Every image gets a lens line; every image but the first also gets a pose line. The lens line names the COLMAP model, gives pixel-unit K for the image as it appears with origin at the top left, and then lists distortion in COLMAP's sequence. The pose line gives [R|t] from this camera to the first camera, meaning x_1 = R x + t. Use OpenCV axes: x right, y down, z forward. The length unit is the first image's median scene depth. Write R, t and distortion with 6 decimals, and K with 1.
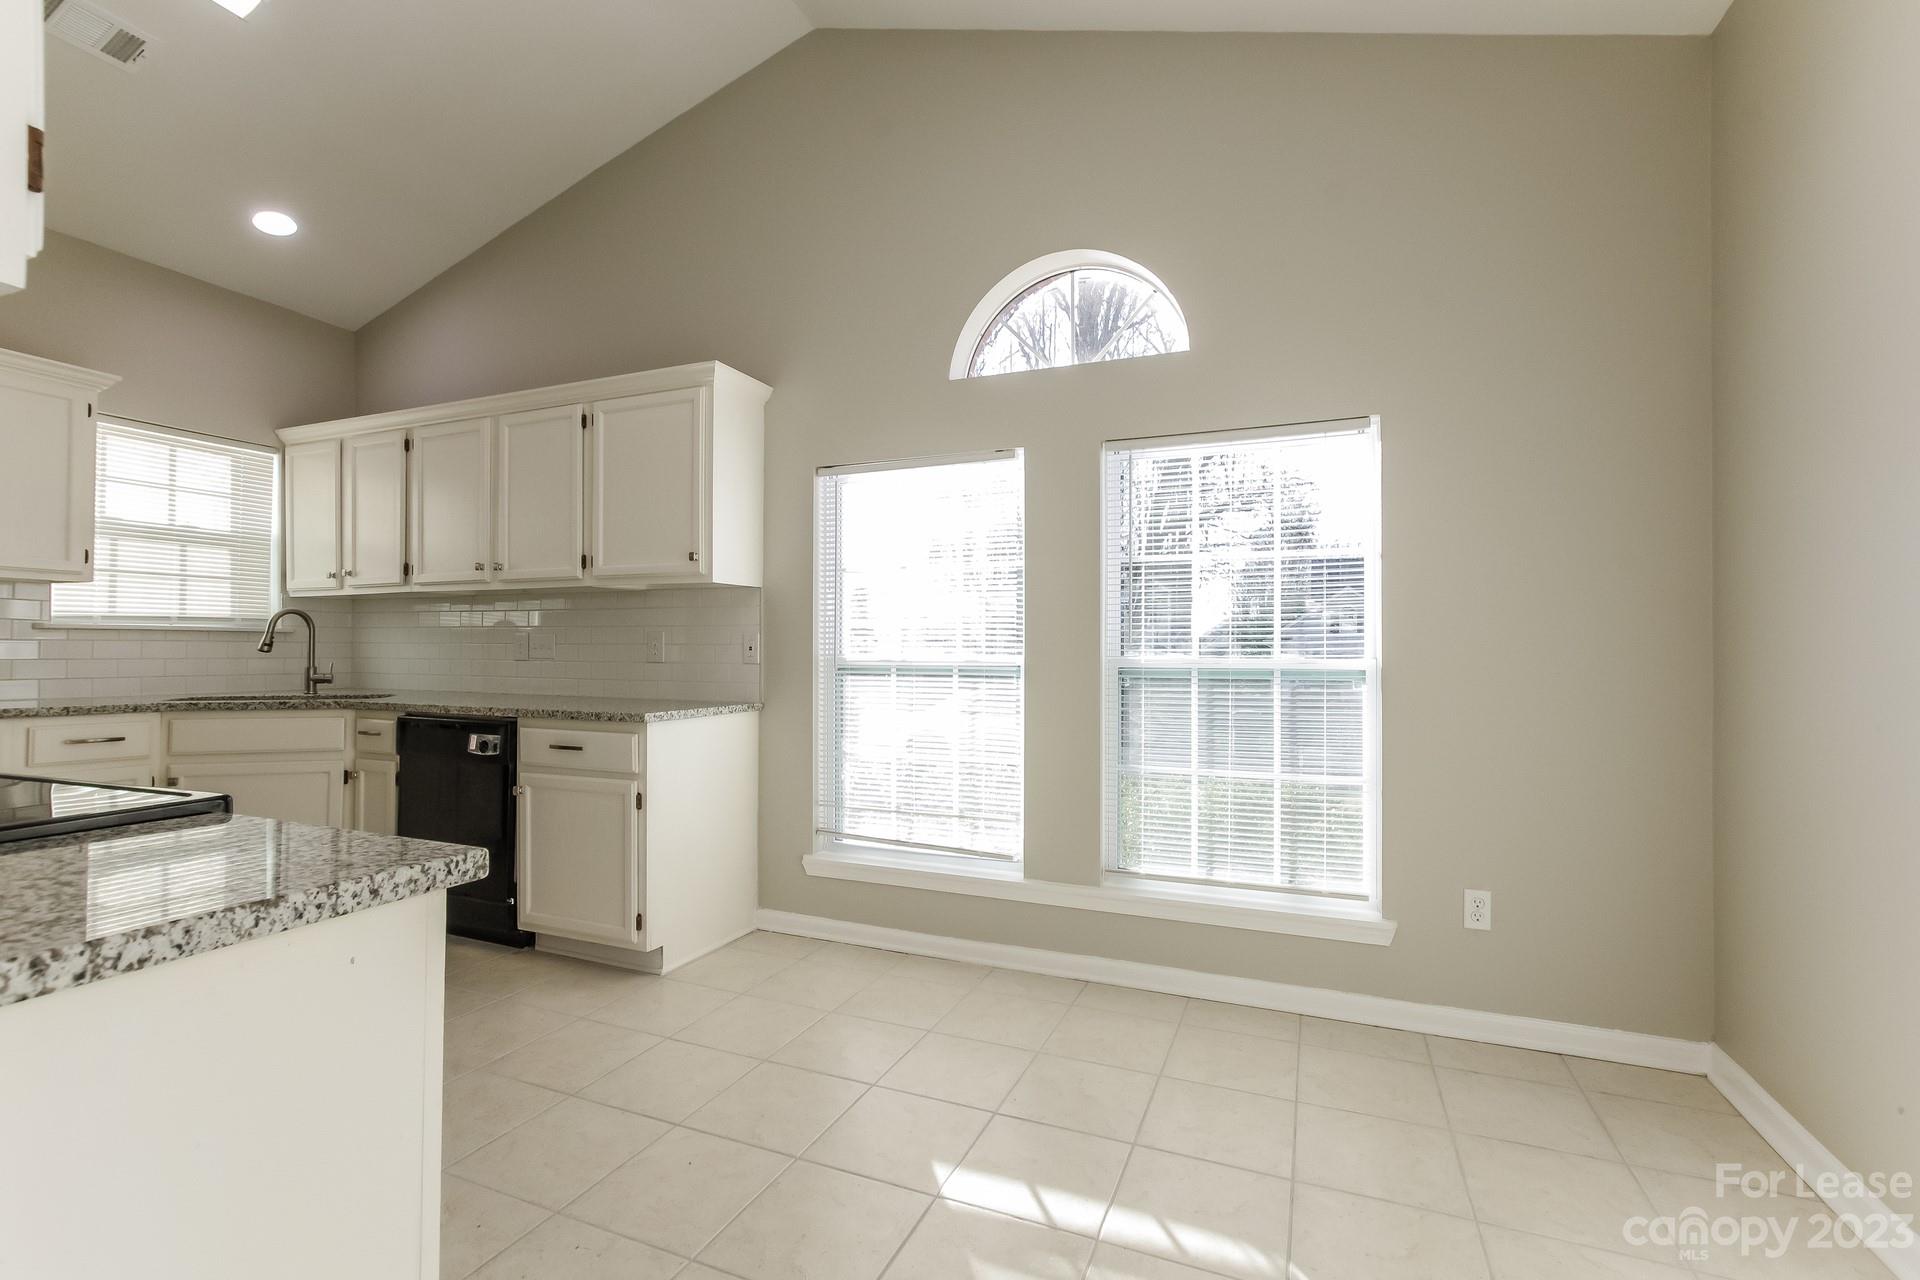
lens RADIAL K [[840.7, 0, 979.0], [0, 840.7, 651.3], [0, 0, 1]] dist [-0.002506, -0.000221]
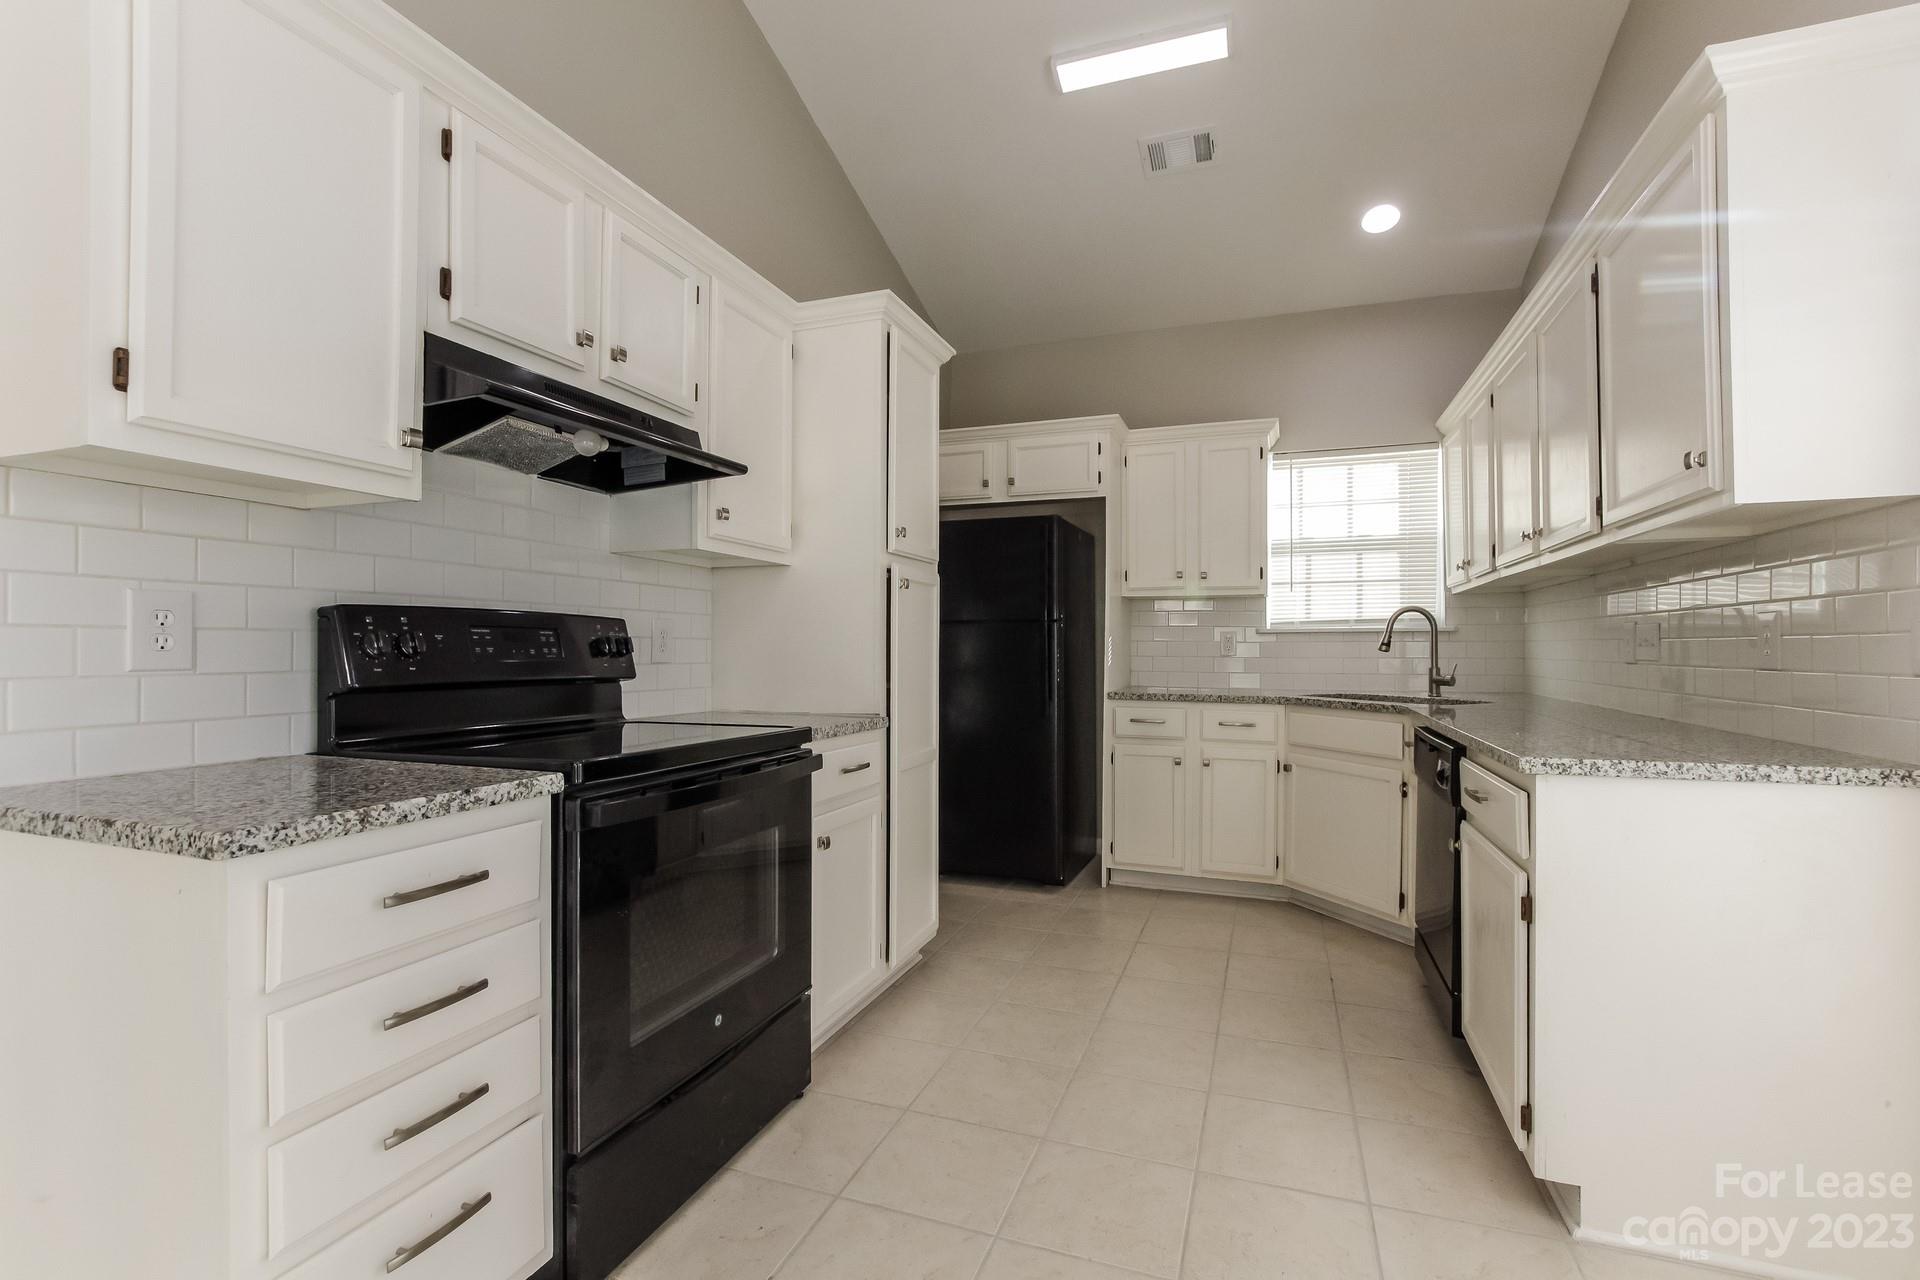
lens RADIAL K [[840.7, 0, 979.0], [0, 840.7, 651.3], [0, 0, 1]] dist [-0.002506, -0.000221]
pose [[0.038342, -0.002718, -0.999261, 0.127188], [0.000647, 0.999996, -0.002695, 0.002920], [0.999264, -0.000543, 0.038343, 0.489078]]
